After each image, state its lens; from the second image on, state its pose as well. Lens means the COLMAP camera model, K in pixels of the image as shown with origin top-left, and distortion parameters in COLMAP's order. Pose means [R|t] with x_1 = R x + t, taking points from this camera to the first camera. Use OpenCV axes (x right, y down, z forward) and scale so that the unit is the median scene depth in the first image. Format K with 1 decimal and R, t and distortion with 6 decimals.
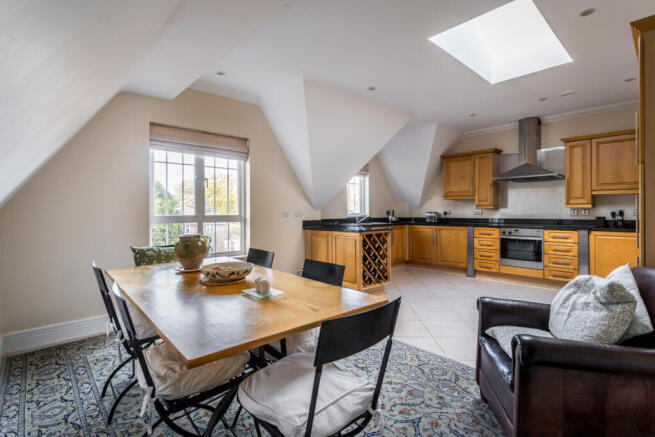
lens RADIAL K [[312.8, 0, 331.4], [0, 312.8, 211.7], [0, 0, 1]] dist [0.000999, -0.000435]
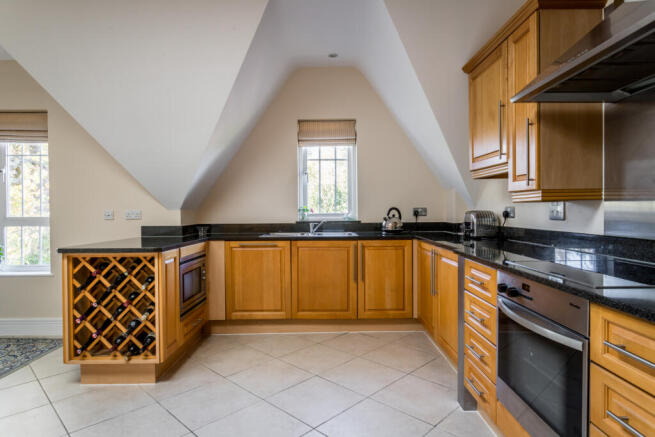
lens RADIAL K [[377.9, 0, 328.9], [0, 377.9, 218.2], [0, 0, 1]] dist [-0.008294, 0.001958]
pose [[0.731938, 0.002686, -0.681366, 0.715250], [0.003663, 0.999962, 0.007876, 0.007379], [0.681361, -0.008261, 0.731901, 0.727835]]
